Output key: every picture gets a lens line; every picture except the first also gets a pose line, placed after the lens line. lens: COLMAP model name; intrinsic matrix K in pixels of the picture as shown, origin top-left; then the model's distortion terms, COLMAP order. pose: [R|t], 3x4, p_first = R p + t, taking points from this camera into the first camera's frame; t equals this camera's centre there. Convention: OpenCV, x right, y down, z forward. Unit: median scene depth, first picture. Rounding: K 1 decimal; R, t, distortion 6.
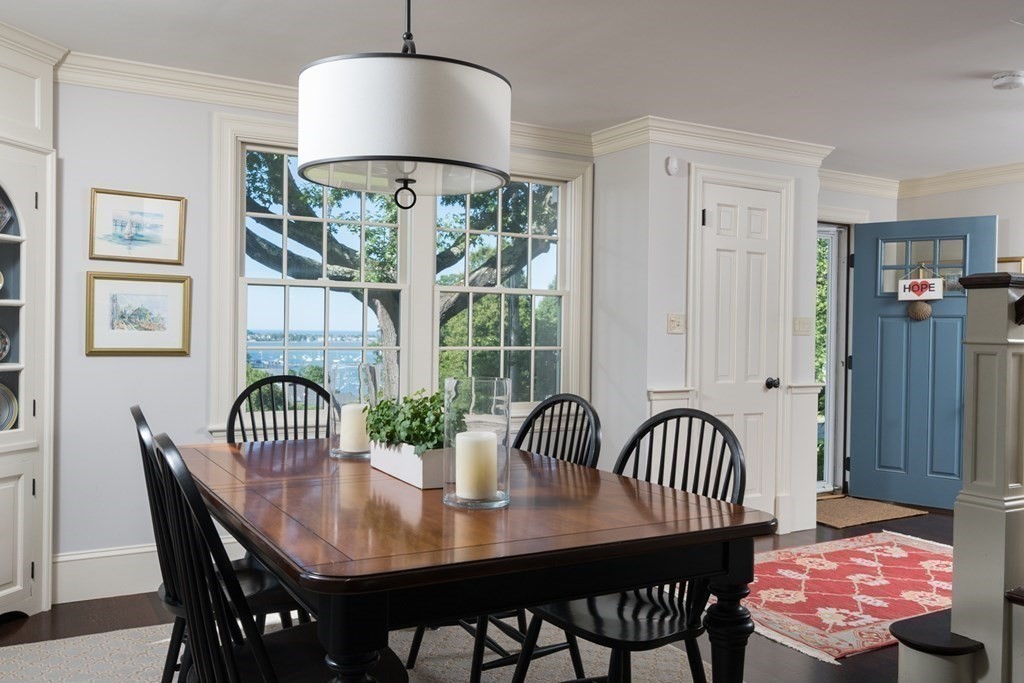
lens RADIAL K [[866.8, 0, 512.0], [0, 866.8, 341.5], [0, 0, 1]] dist [0.005015, 0.001805]
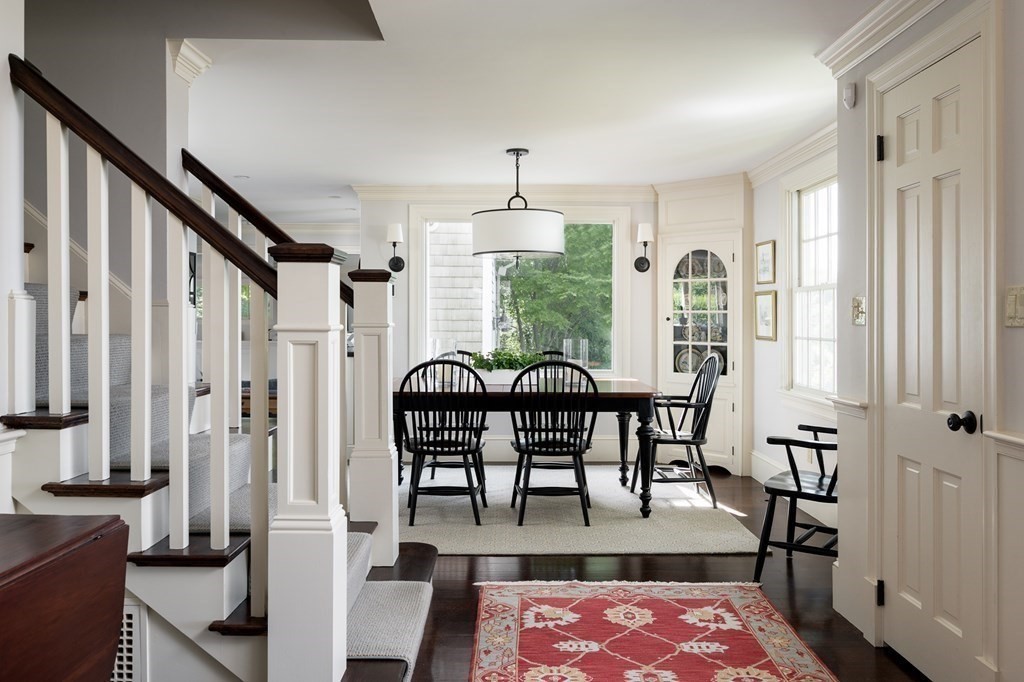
lens RADIAL K [[772.5, 0, 512.4], [0, 772.5, 317.7], [0, 0, 1]] dist [0.052484, 0.000067]
pose [[-0.490060, -0.017953, -0.871504, 1.115985], [-0.020073, 0.999755, -0.009308, -0.003253], [0.871457, 0.012932, -0.490301, 1.334060]]
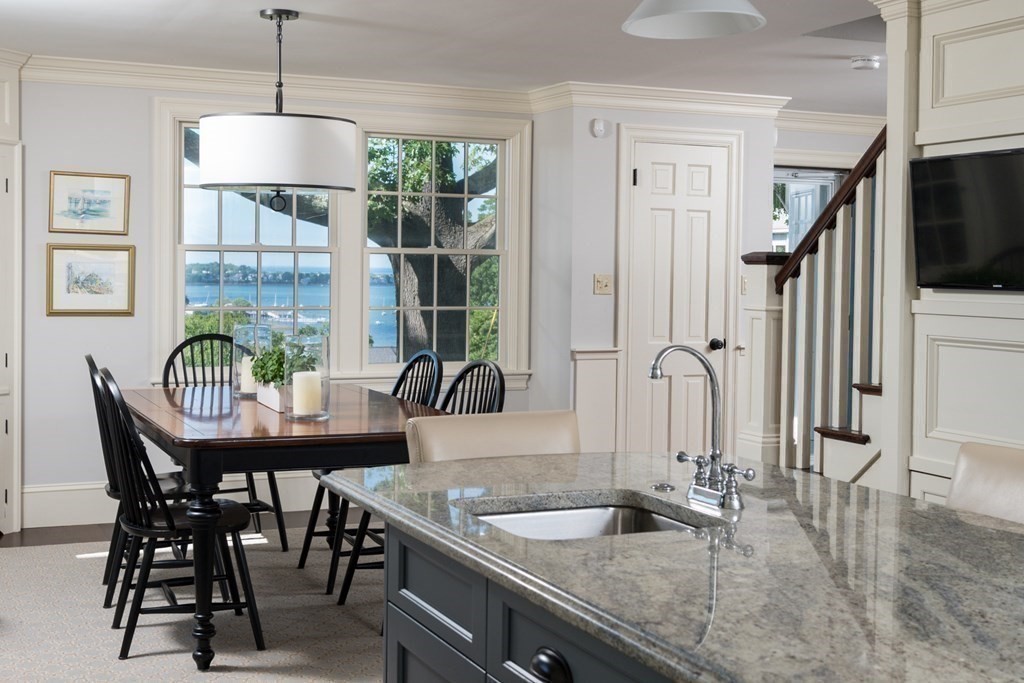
lens RADIAL K [[1391.2, 0, 513.8], [0, 1391.2, 316.9], [0, 0, 1]] dist [0.014033, 0.037928]
pose [[0.993683, 0.003783, -0.112159, 0.334000], [-0.000977, 0.999685, 0.025063, -0.029207], [0.112219, -0.024795, 0.993374, -0.771325]]
